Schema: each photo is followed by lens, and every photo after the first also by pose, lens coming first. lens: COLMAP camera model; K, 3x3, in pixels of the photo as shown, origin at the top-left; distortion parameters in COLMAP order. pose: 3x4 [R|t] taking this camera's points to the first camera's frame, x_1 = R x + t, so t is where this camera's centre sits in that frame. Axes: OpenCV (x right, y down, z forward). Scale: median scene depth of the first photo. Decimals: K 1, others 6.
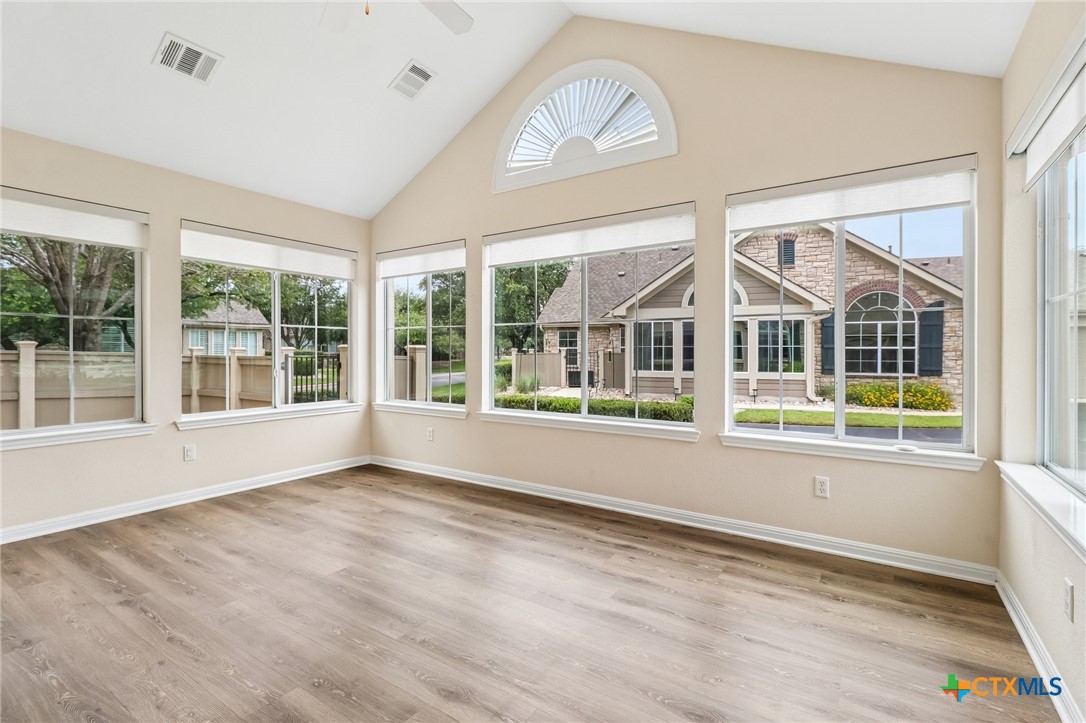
lens RADIAL K [[503.6, 0, 540.8], [0, 503.6, 352.6], [0, 0, 1]] dist [-0.000760, 0.000707]
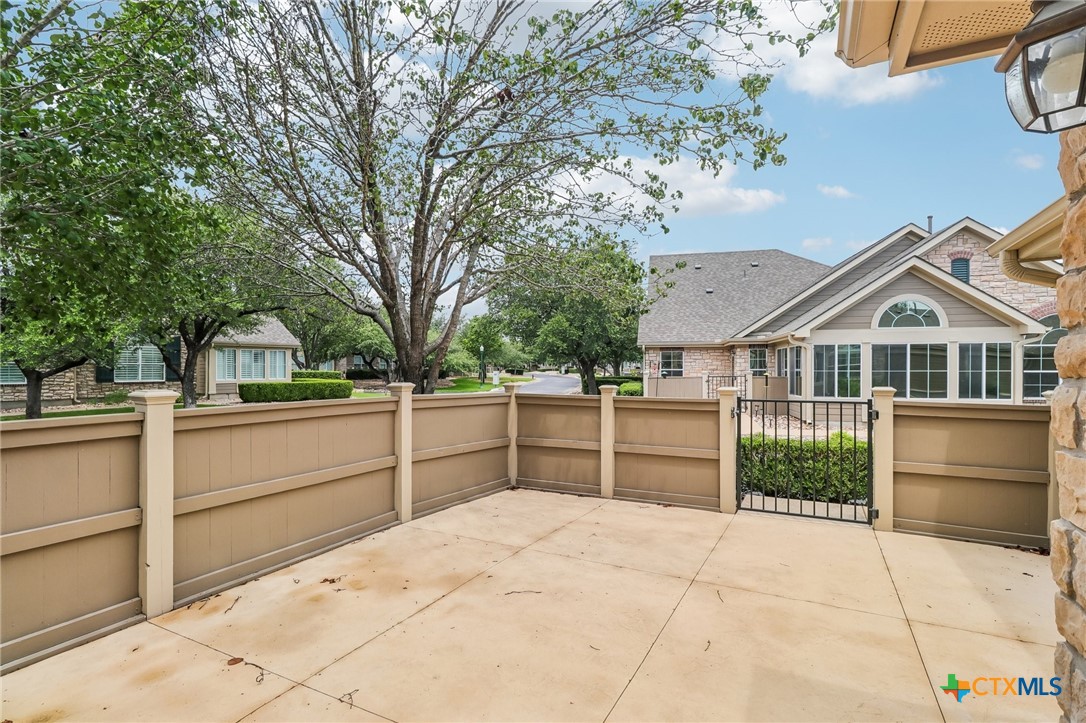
lens RADIAL K [[503.6, 0, 544.5], [0, 503.6, 372.2], [0, 0, 1]] dist [-0.000760, 0.000707]
pose [[0.995182, -0.003985, 0.097959, -1.380025], [0.003220, 0.999963, 0.007970, -0.064897], [-0.097988, -0.007616, 0.995158, 0.452628]]
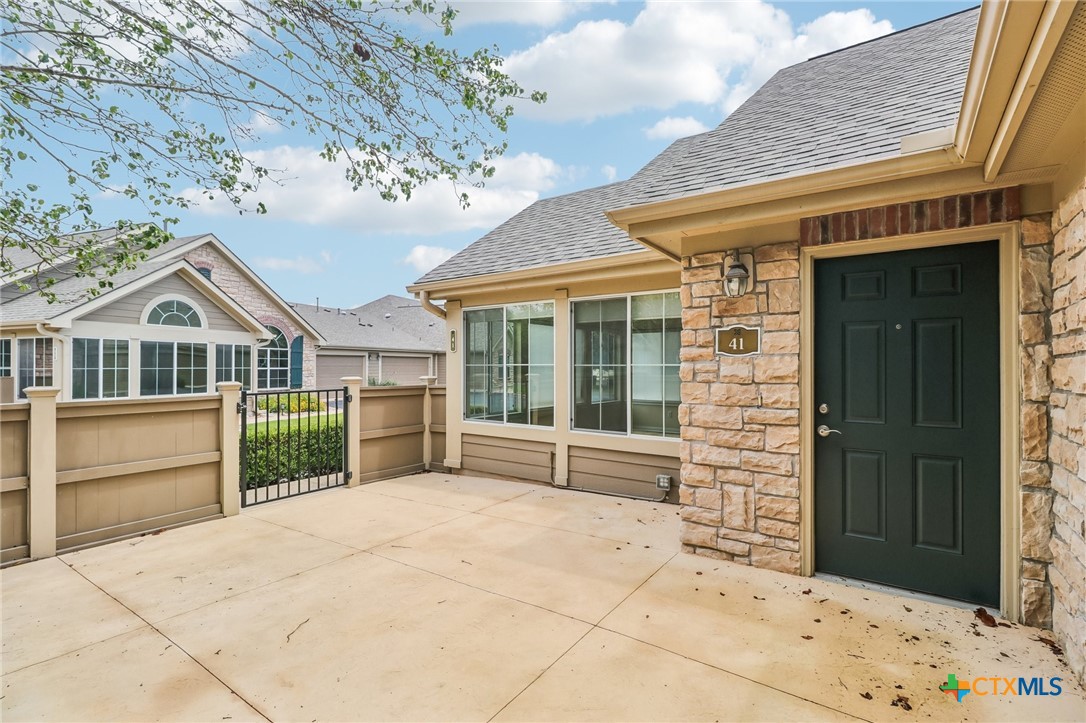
lens RADIAL K [[503.6, 0, 536.2], [0, 503.6, 360.5], [0, 0, 1]] dist [-0.000760, 0.000707]
pose [[0.048410, 0.009118, 0.998786, -1.930696], [0.003204, 0.999952, -0.009284, -0.052707], [-0.998822, 0.003650, 0.048378, 0.868301]]
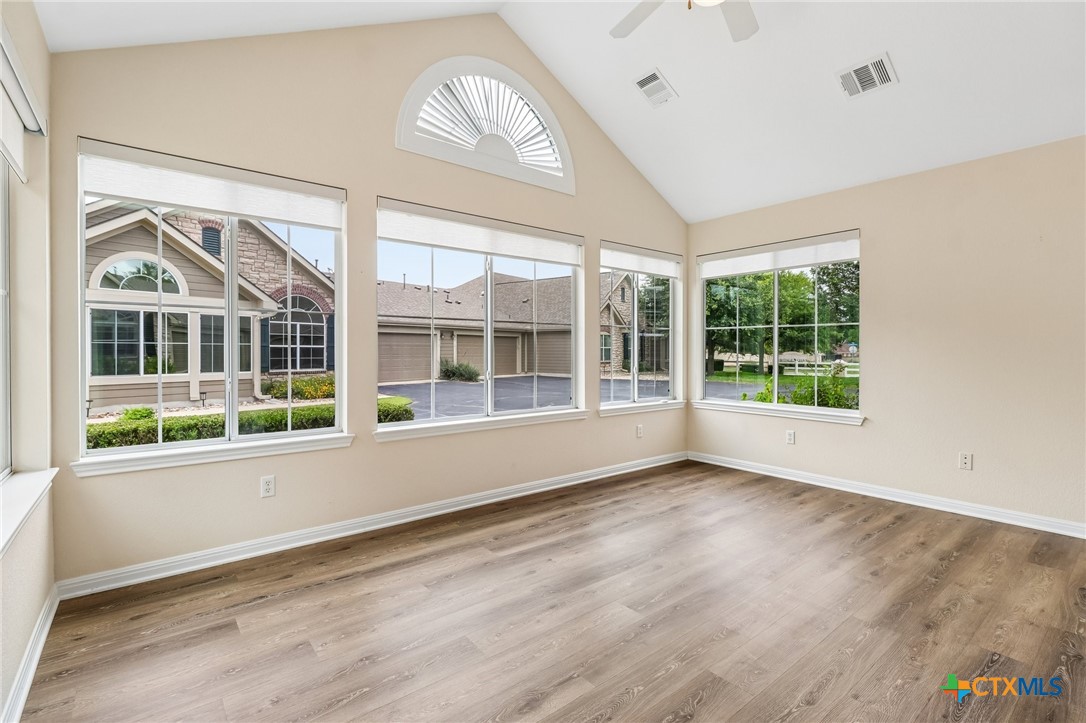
lens RADIAL K [[503.6, 0, 547.7], [0, 503.6, 352.7], [0, 0, 1]] dist [-0.000760, 0.000707]
pose [[0.289544, -0.004600, 0.957154, -0.750142], [0.000374, 0.999989, 0.004693, -0.001782], [-0.957165, -0.001001, 0.289543, 0.535862]]
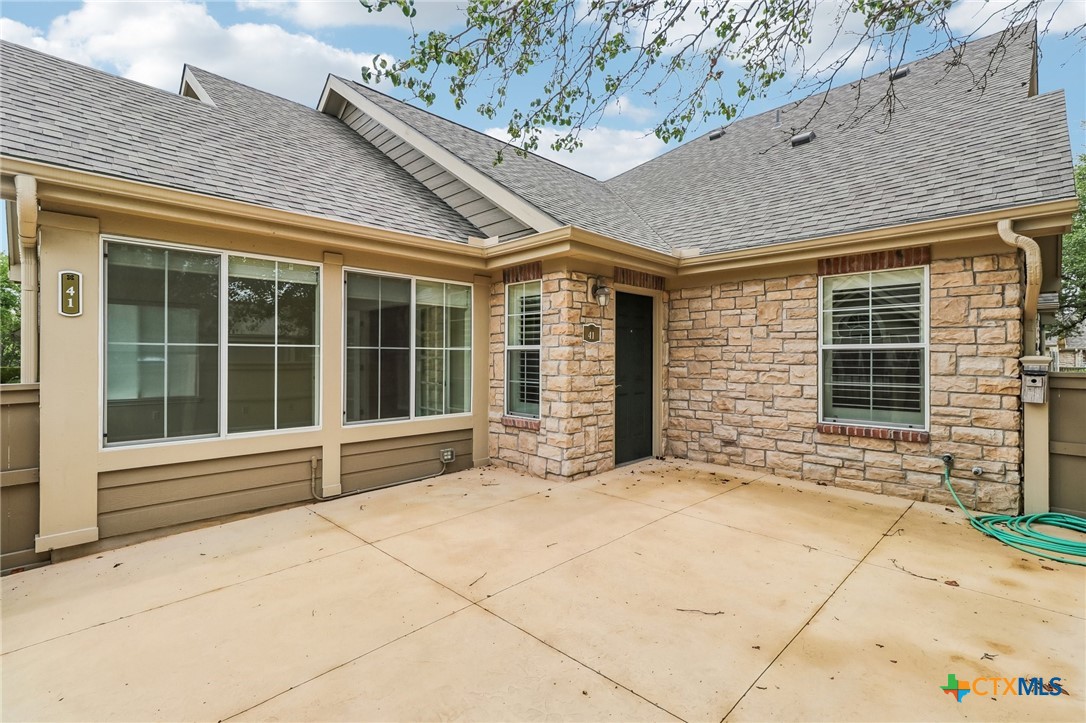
lens RADIAL K [[503.6, 0, 545.9], [0, 503.6, 356.9], [0, 0, 1]] dist [-0.000760, 0.000707]
pose [[-0.979835, -0.003299, 0.199780, -1.280483], [-0.002860, 0.999993, 0.002489, -0.035899], [-0.199787, 0.001867, -0.979838, 1.794431]]
